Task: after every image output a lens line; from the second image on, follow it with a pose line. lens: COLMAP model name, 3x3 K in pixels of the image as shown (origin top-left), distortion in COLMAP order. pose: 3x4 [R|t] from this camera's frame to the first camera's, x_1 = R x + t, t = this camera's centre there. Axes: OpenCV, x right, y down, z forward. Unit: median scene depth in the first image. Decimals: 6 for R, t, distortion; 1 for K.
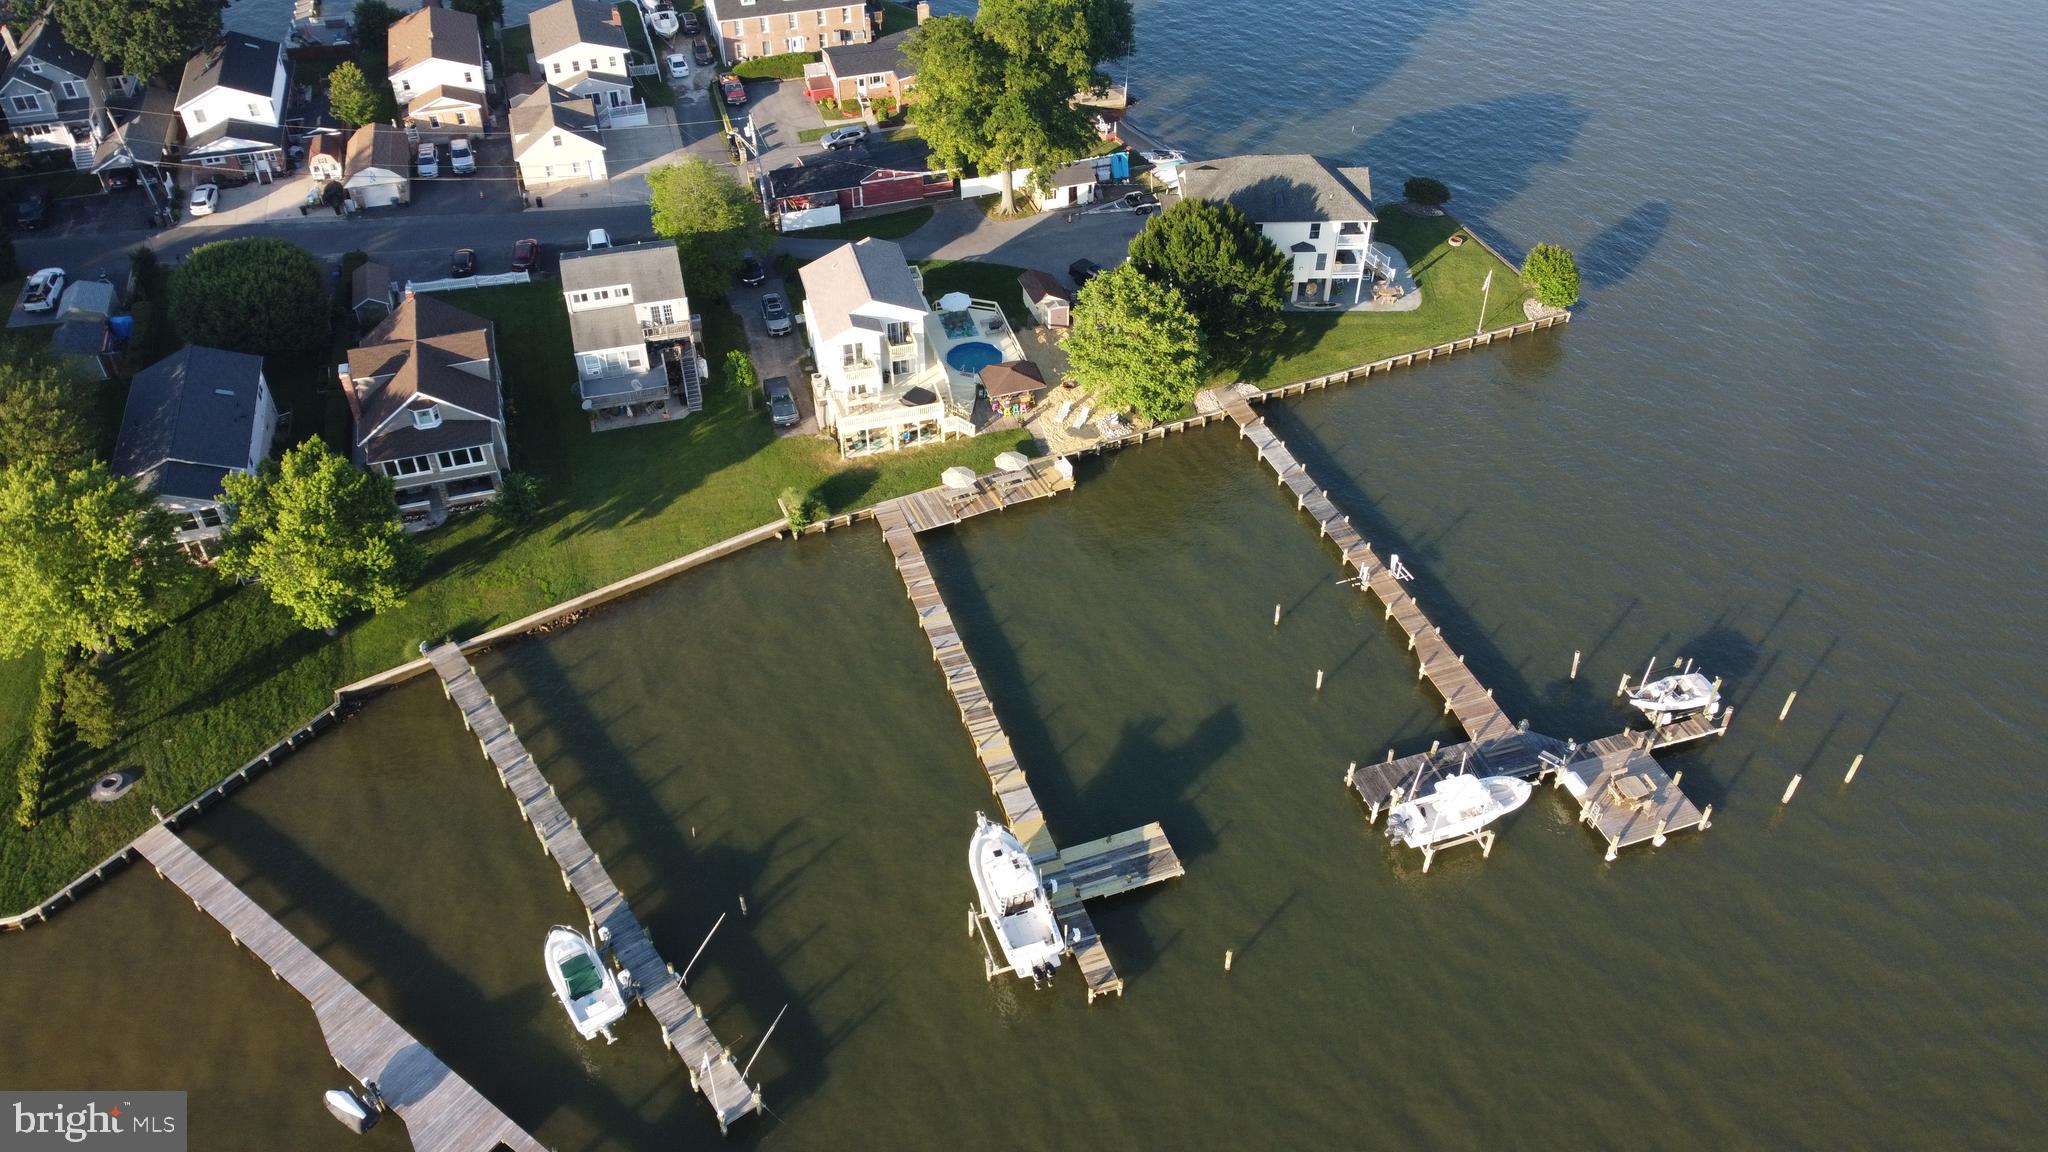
lens RADIAL K [[1551.4, 0, 1020.7], [0, 1551.4, 577.1], [0, 0, 1]] dist [0.002267, -0.000609]
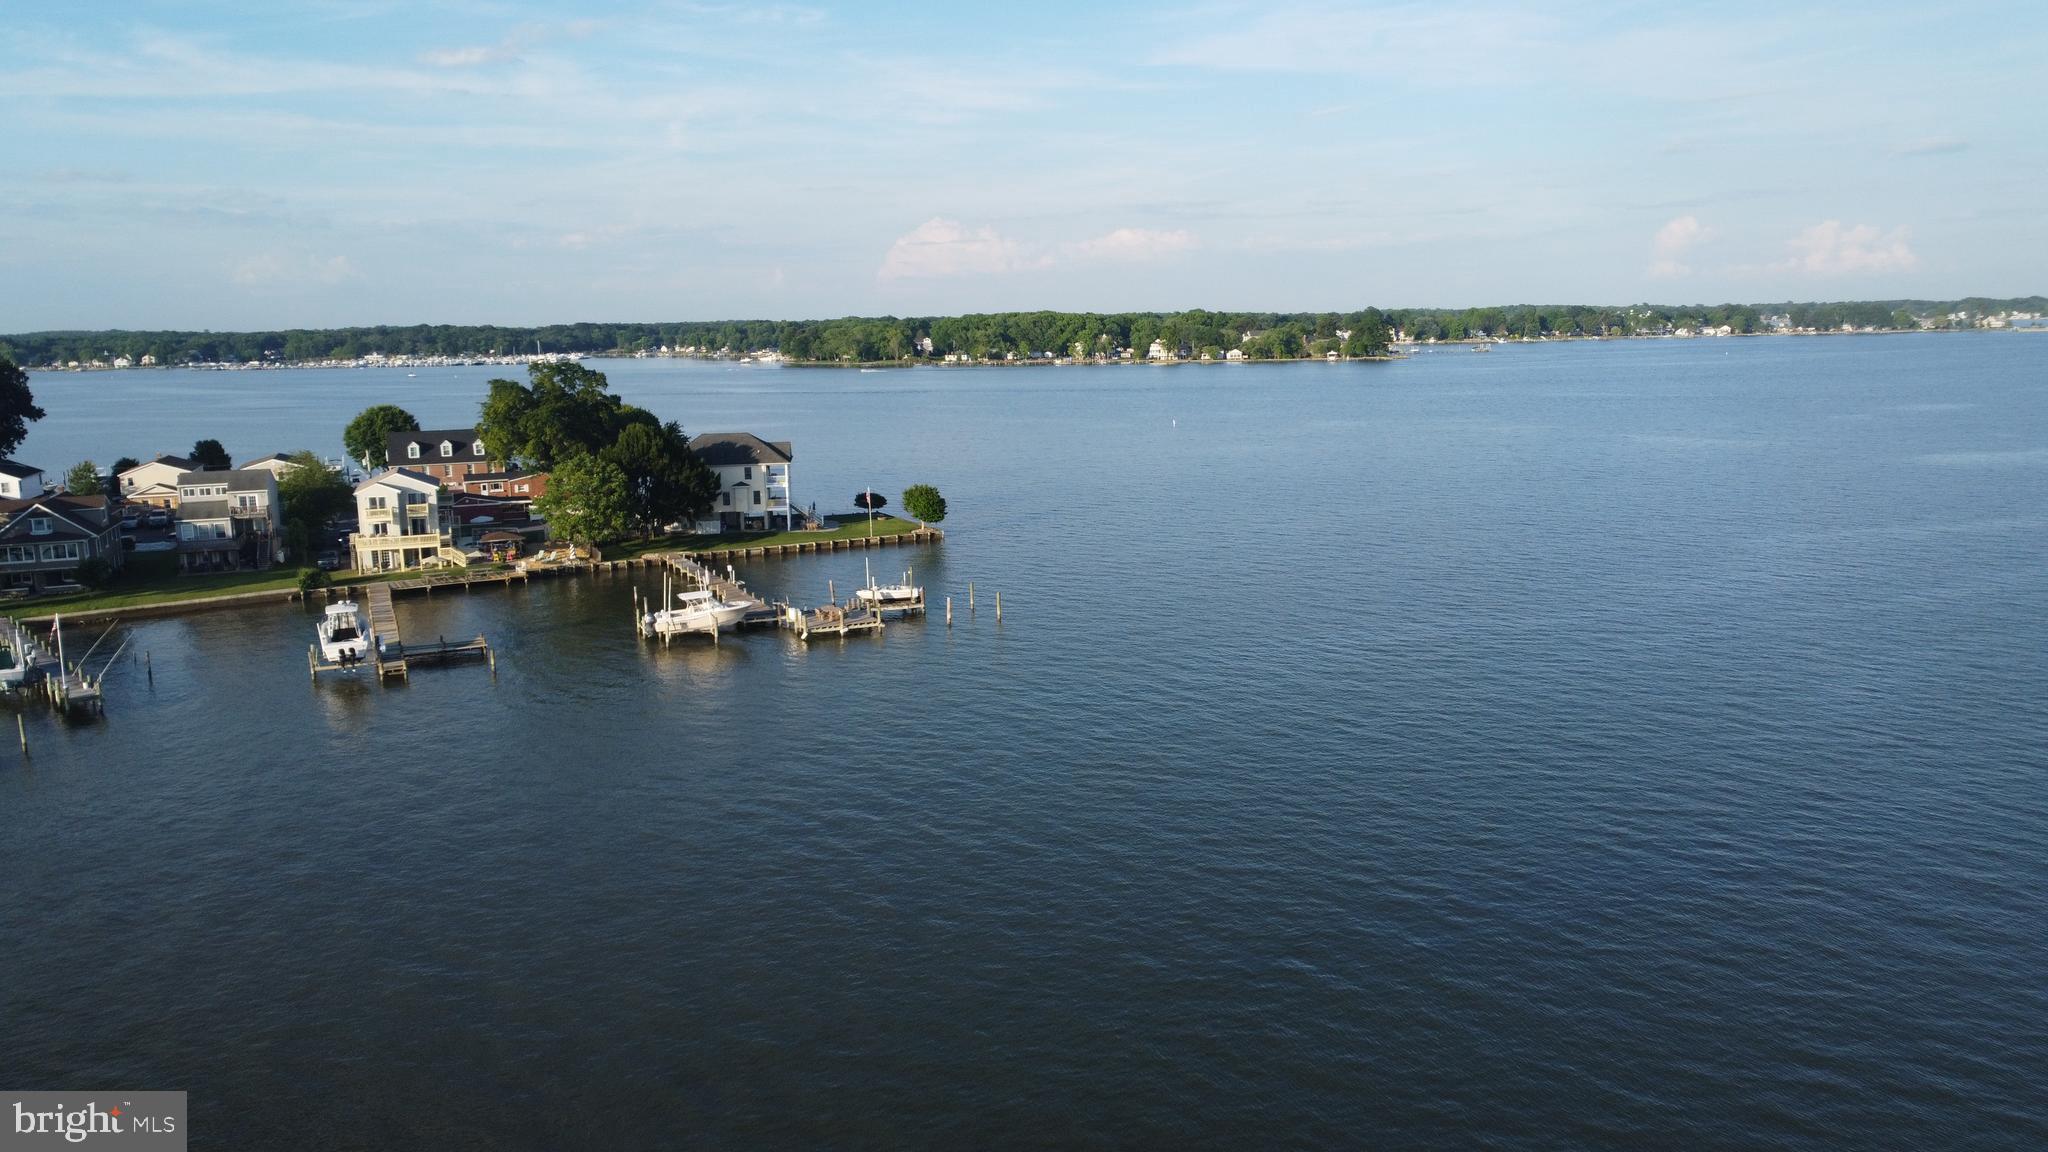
lens RADIAL K [[1549.9, 0, 1024.0], [0, 1549.9, 576.0], [0, 0, 1]] dist [0.003402, 0.002046]
pose [[0.996861, -0.033797, 0.071601, 0.368913], [0.066867, 0.843640, -0.532730, 0.689344], [-0.042401, 0.535845, 0.843251, -0.171745]]
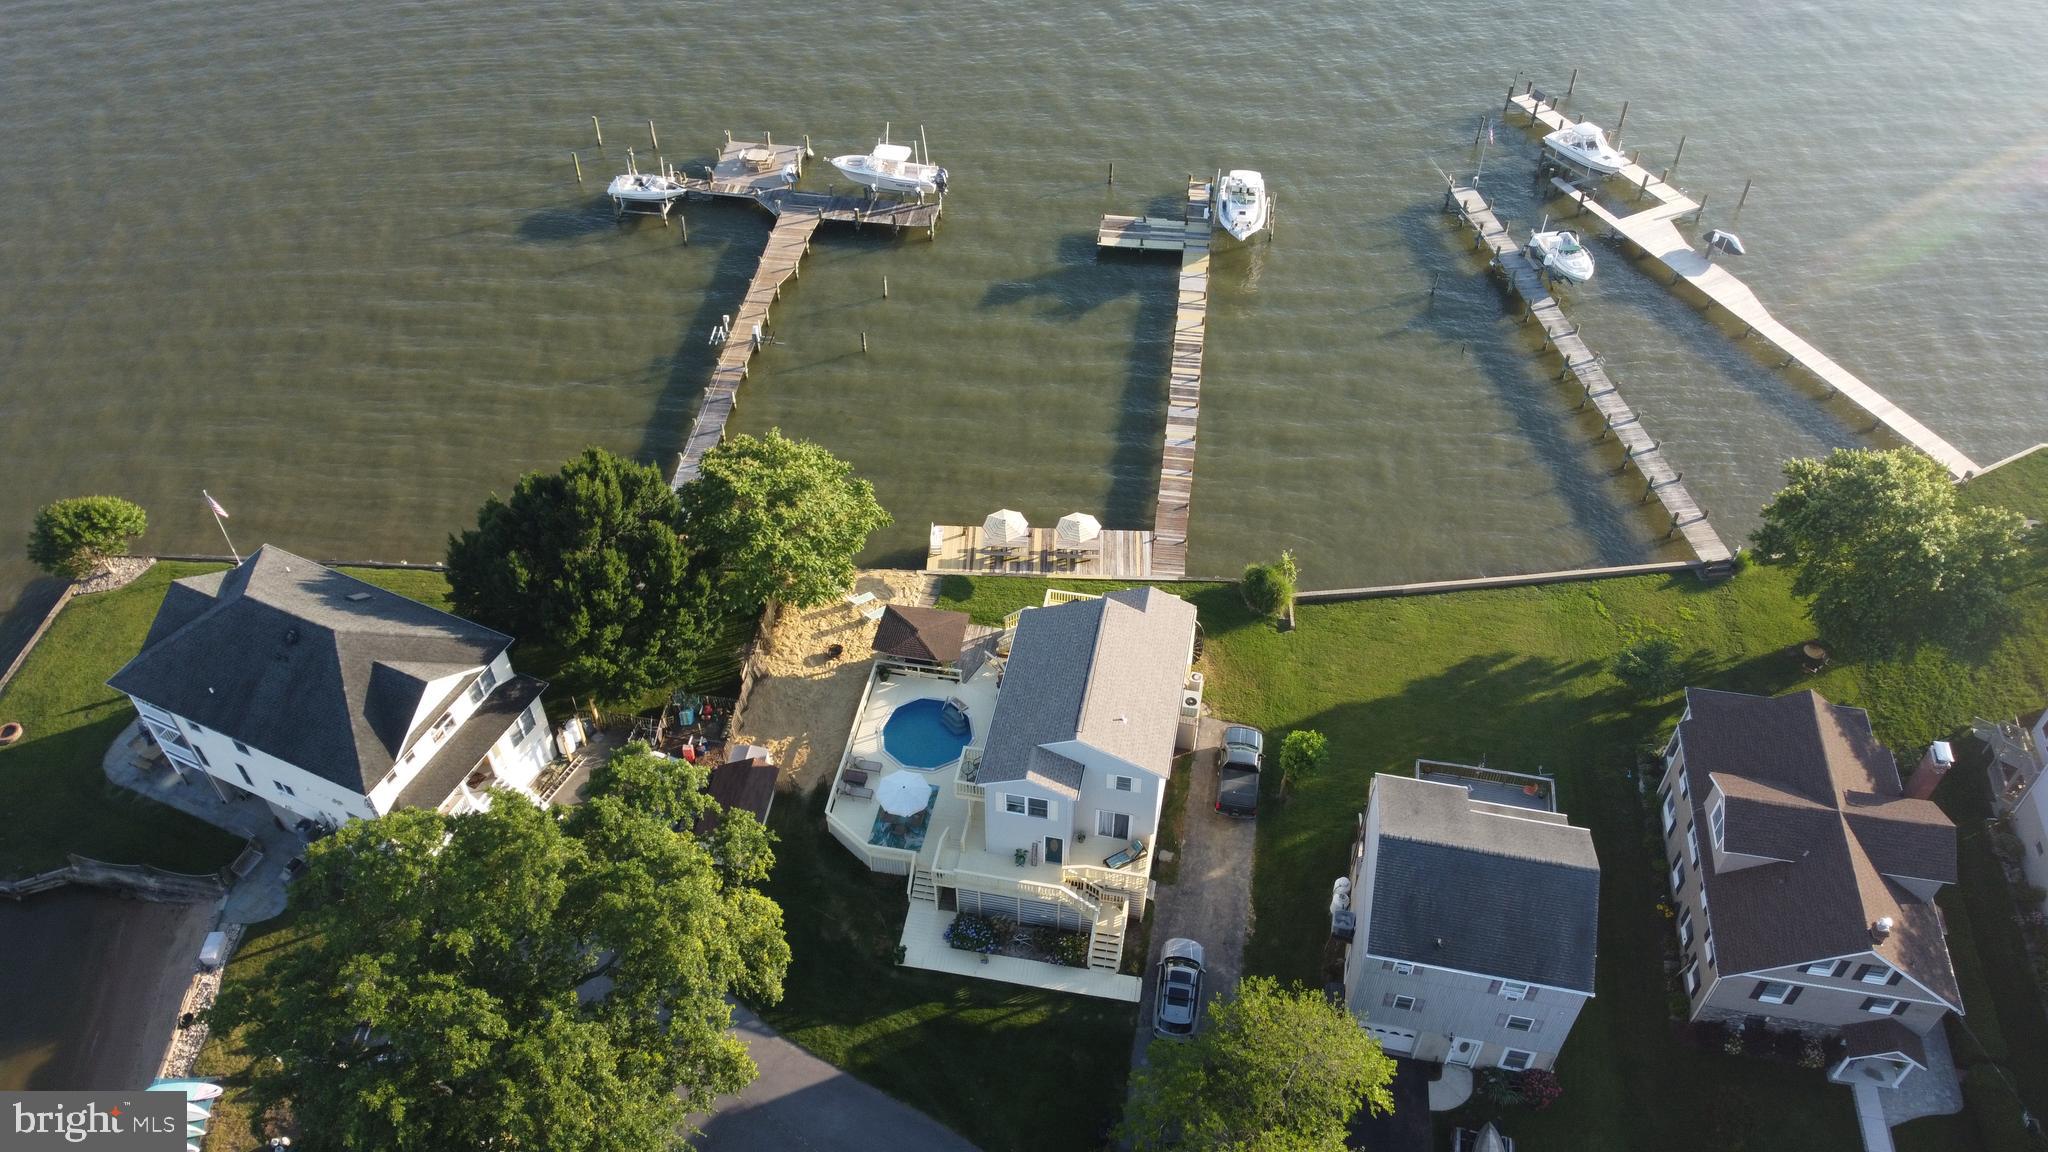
lens RADIAL K [[1551.4, 0, 1020.7], [0, 1551.4, 577.1], [0, 0, 1]] dist [0.002267, -0.000609]
pose [[-0.893027, -0.323006, 0.313322, -0.259906], [0.300889, 0.089138, 0.949484, -0.794361], [-0.334618, 0.942190, 0.017586, 0.977435]]
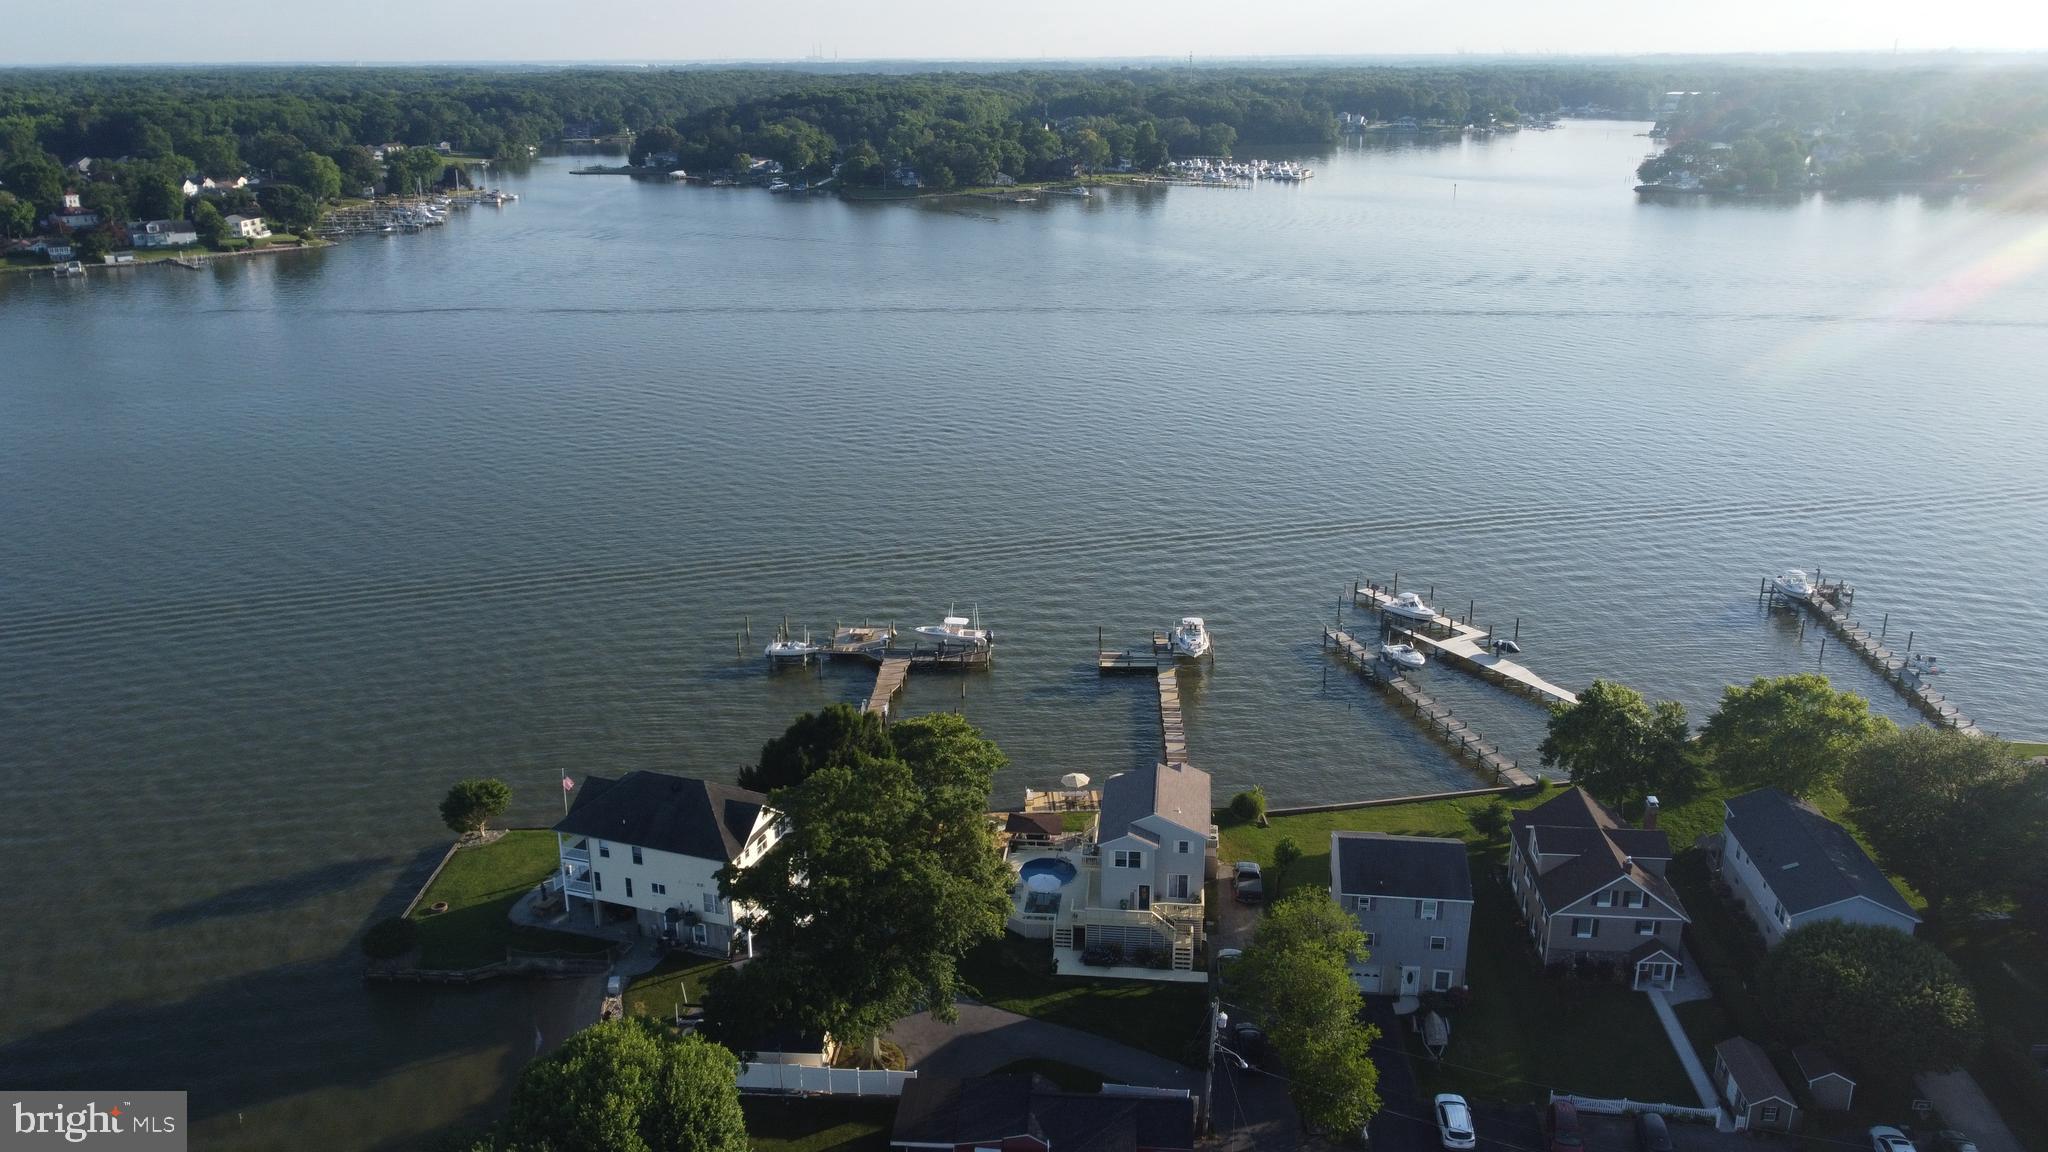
lens RADIAL K [[1551.4, 0, 1020.7], [0, 1551.4, 577.1], [0, 0, 1]] dist [0.002267, -0.000609]
pose [[-0.927132, -0.119151, 0.355288, -0.368931], [0.254334, 0.496224, 0.830106, -1.143029], [-0.275210, 0.859979, -0.429761, 1.355938]]
